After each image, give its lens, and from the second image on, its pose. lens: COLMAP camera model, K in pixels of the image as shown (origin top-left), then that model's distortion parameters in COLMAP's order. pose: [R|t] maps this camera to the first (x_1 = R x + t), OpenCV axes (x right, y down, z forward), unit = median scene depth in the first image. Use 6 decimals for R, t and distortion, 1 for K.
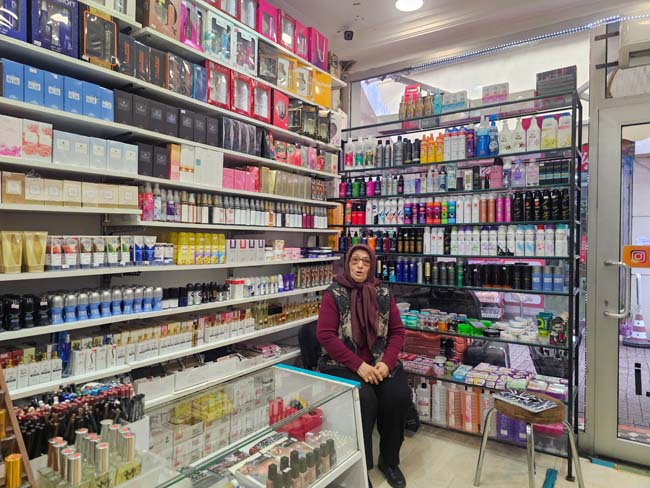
lens RADIAL K [[436.5, 0, 317.9], [0, 436.5, 244.7], [0, 0, 1]] dist [0.063260, -0.046210]
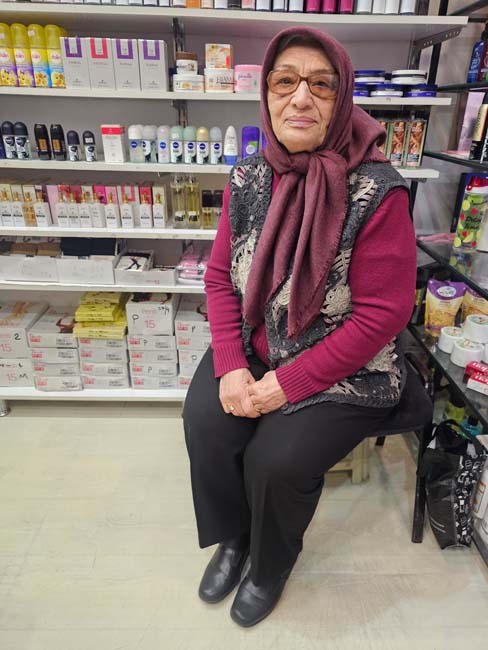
lens RADIAL K [[472.6, 0, 244.0], [0, 472.6, 325.0], [0, 0, 1]] dist [-0.002905, -0.001293]
pose [[0.592942, 0.346578, -0.726845, 0.455483], [-0.030244, 0.911586, 0.409995, 0.064473], [0.804677, -0.221121, 0.550999, 0.804481]]
